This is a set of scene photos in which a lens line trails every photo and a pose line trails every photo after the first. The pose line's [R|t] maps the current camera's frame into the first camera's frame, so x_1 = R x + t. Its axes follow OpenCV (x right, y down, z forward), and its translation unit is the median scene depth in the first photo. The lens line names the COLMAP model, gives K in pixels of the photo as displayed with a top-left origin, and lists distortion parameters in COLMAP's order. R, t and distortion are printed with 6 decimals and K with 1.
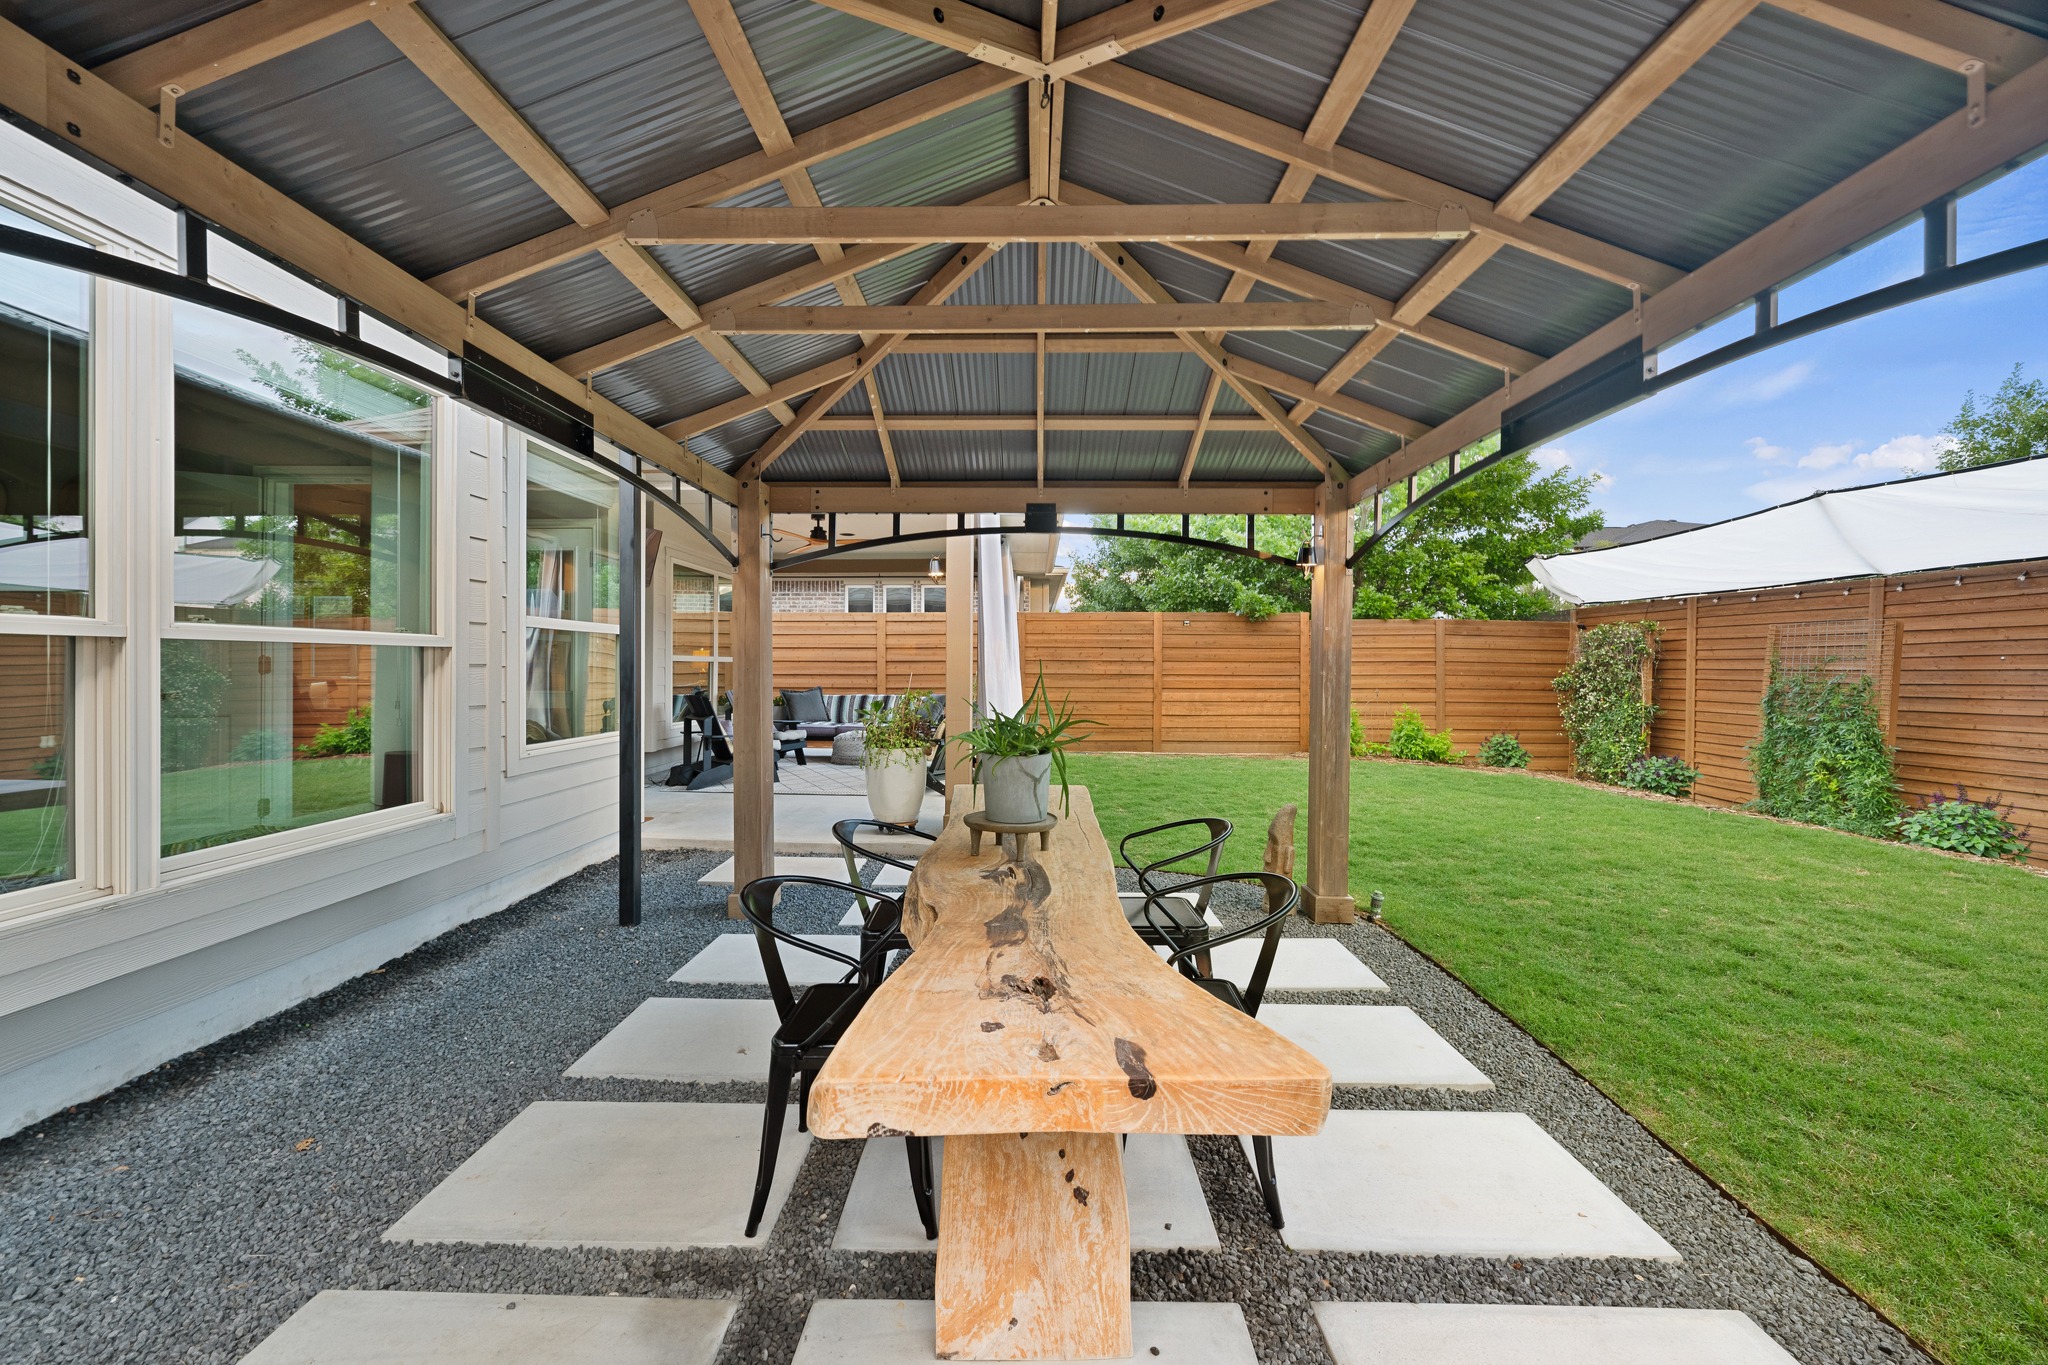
lens RADIAL K [[814.3, 0, 1019.3], [0, 814.3, 668.7], [0, 0, 1]] dist [-0.001355, 0.000218]
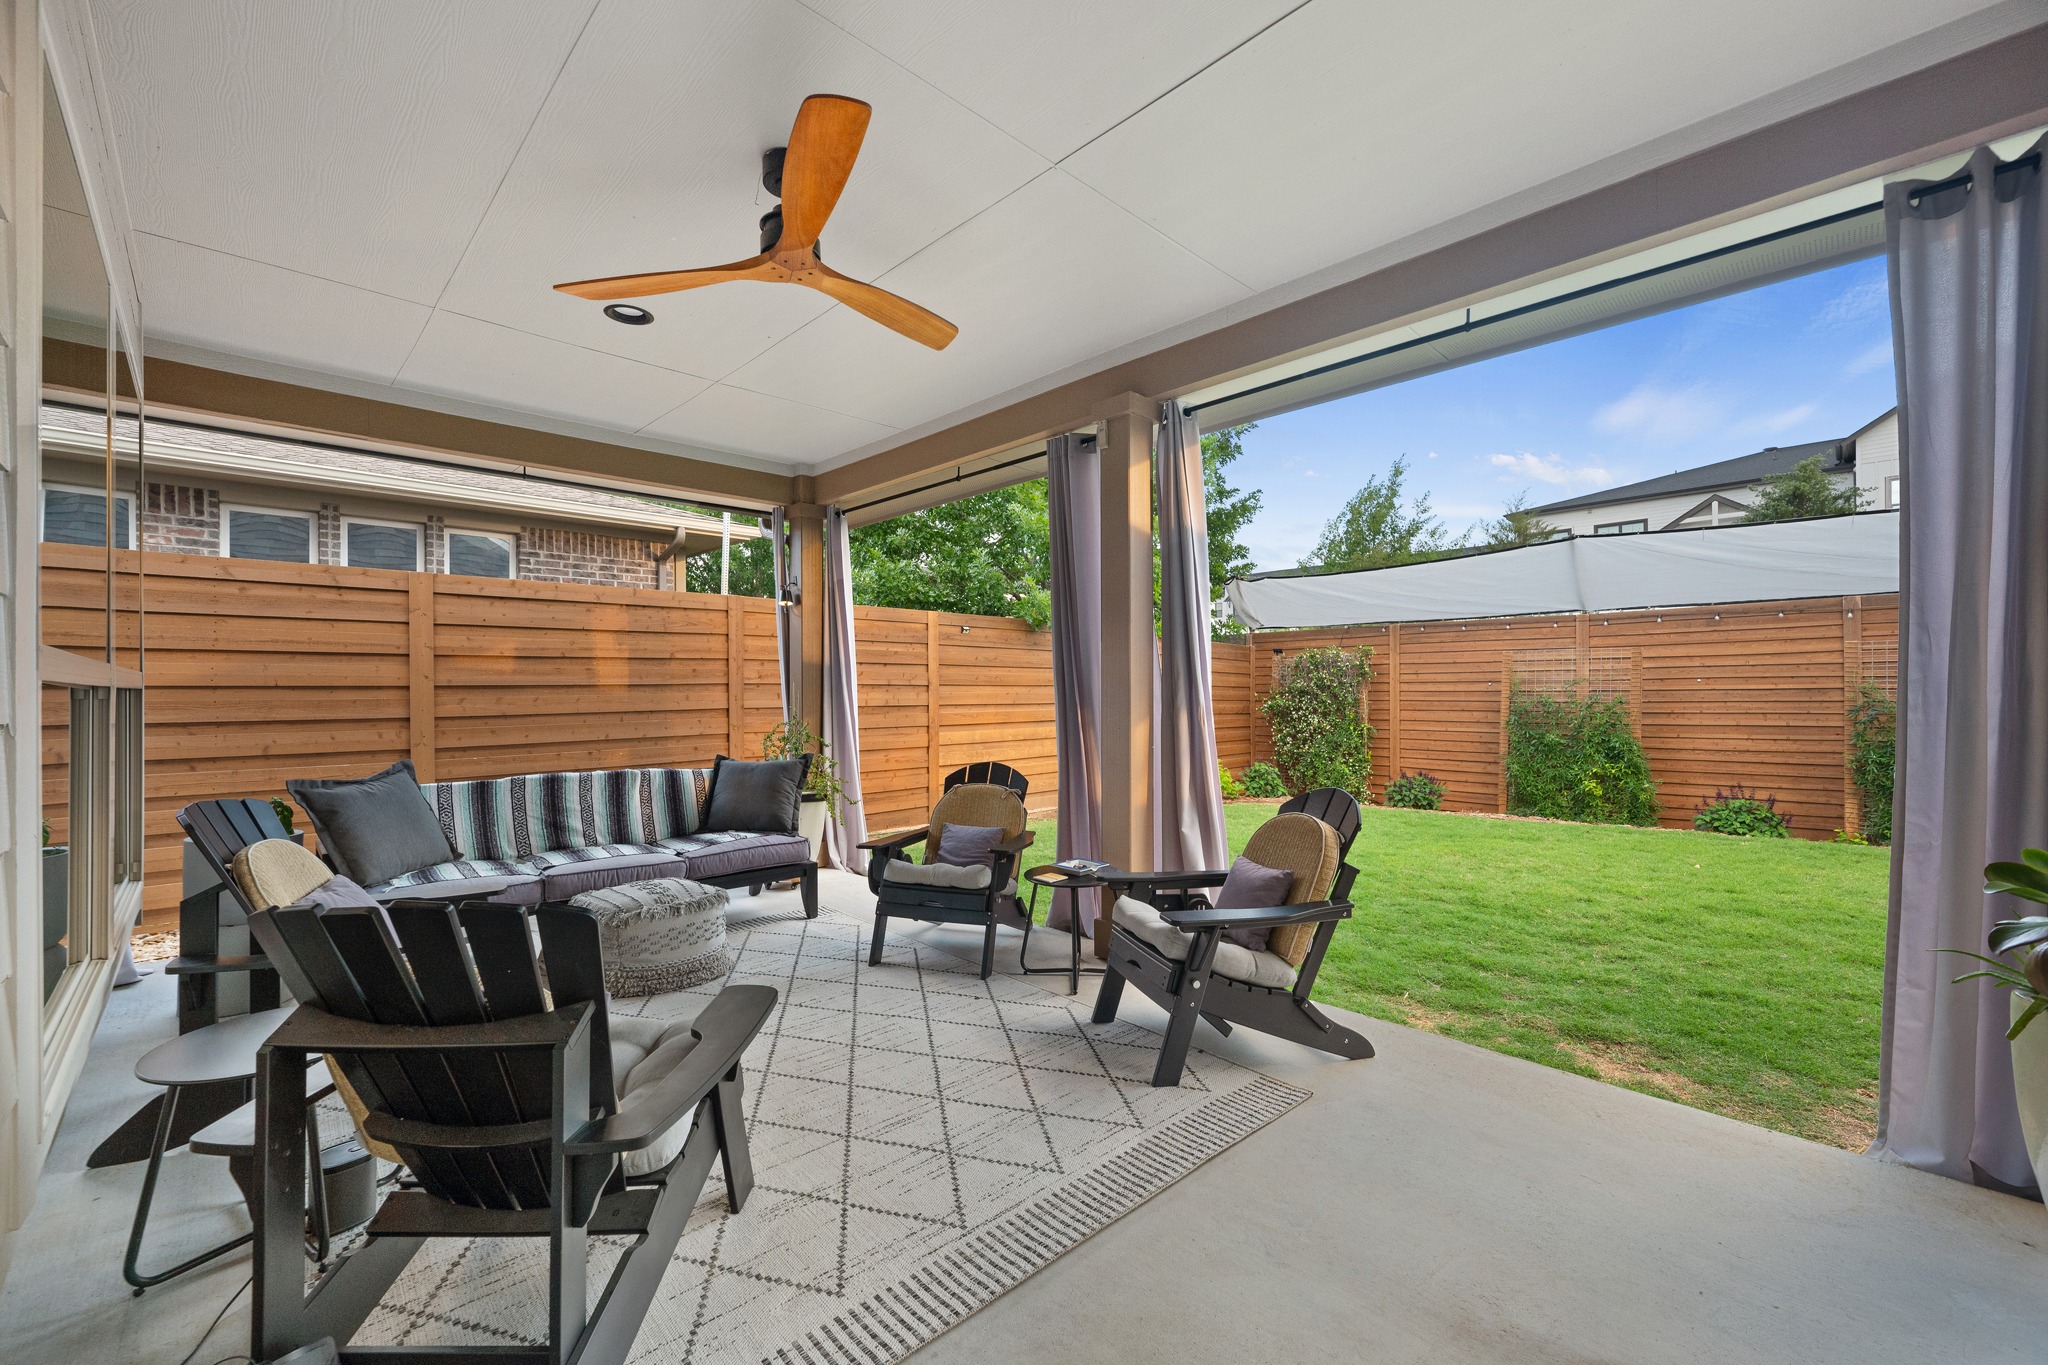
lens RADIAL K [[839.3, 0, 1035.3], [0, 839.3, 685.4], [0, 0, 1]] dist [0.000807, 0.000148]
pose [[0.701289, -0.002227, 0.712873, -1.051001], [0.009869, 0.999930, -0.006584, -0.015895], [-0.712808, 0.011652, 0.701262, 1.918821]]
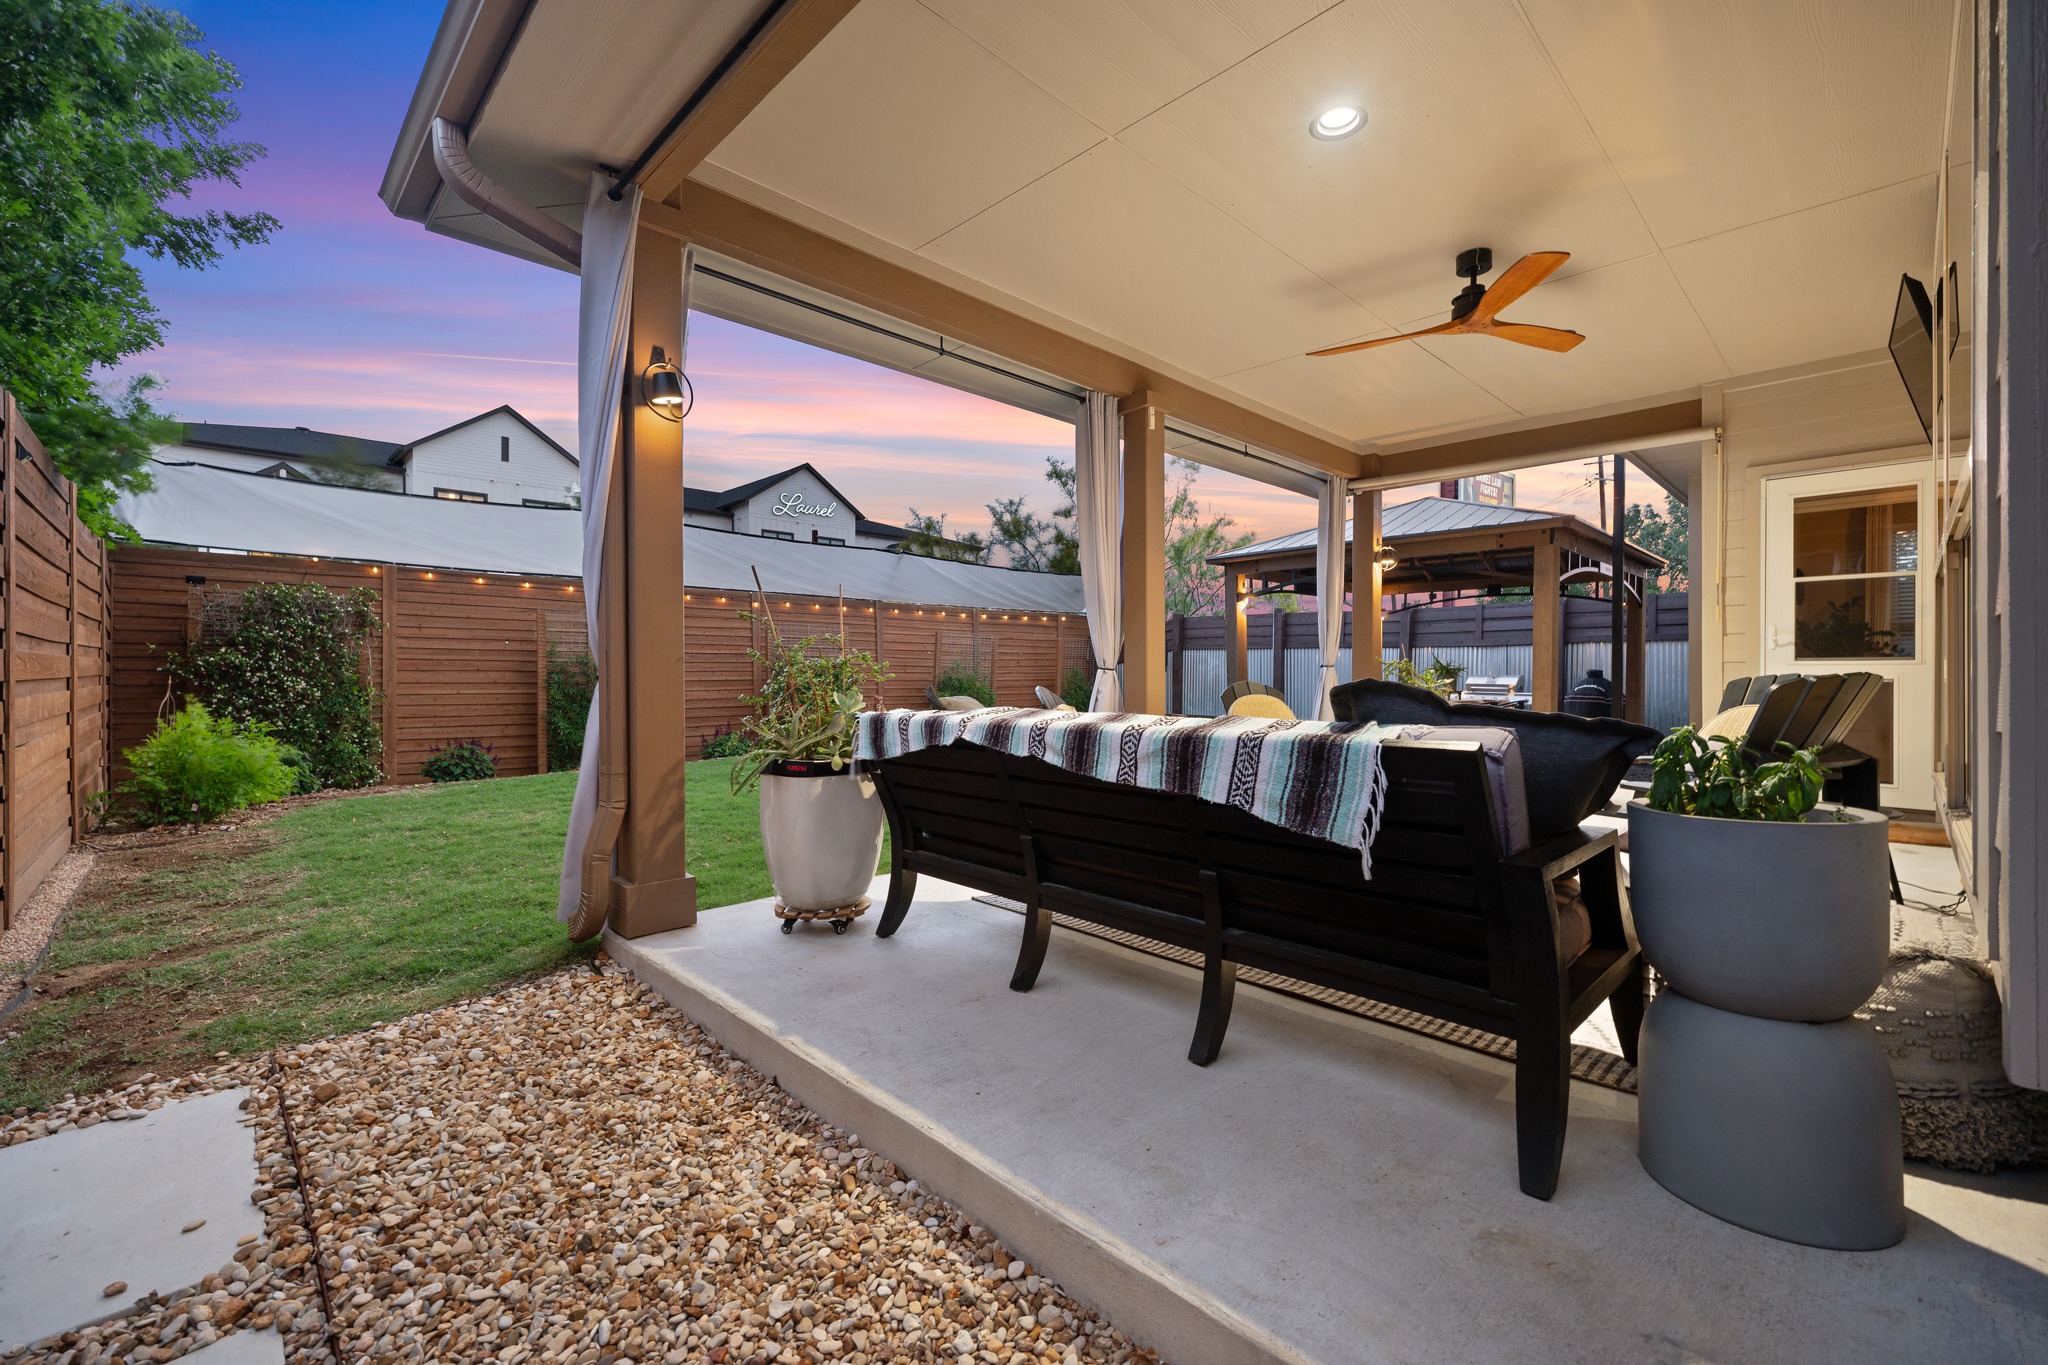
lens RADIAL K [[839.3, 0, 1035.3], [0, 839.3, 685.4], [0, 0, 1]] dist [0.000807, 0.000148]
pose [[-0.713067, -0.013983, 0.700956, -1.058548], [-0.001370, 0.999827, 0.018551, 0.081046], [-0.701094, 0.012268, -0.712963, 3.983609]]
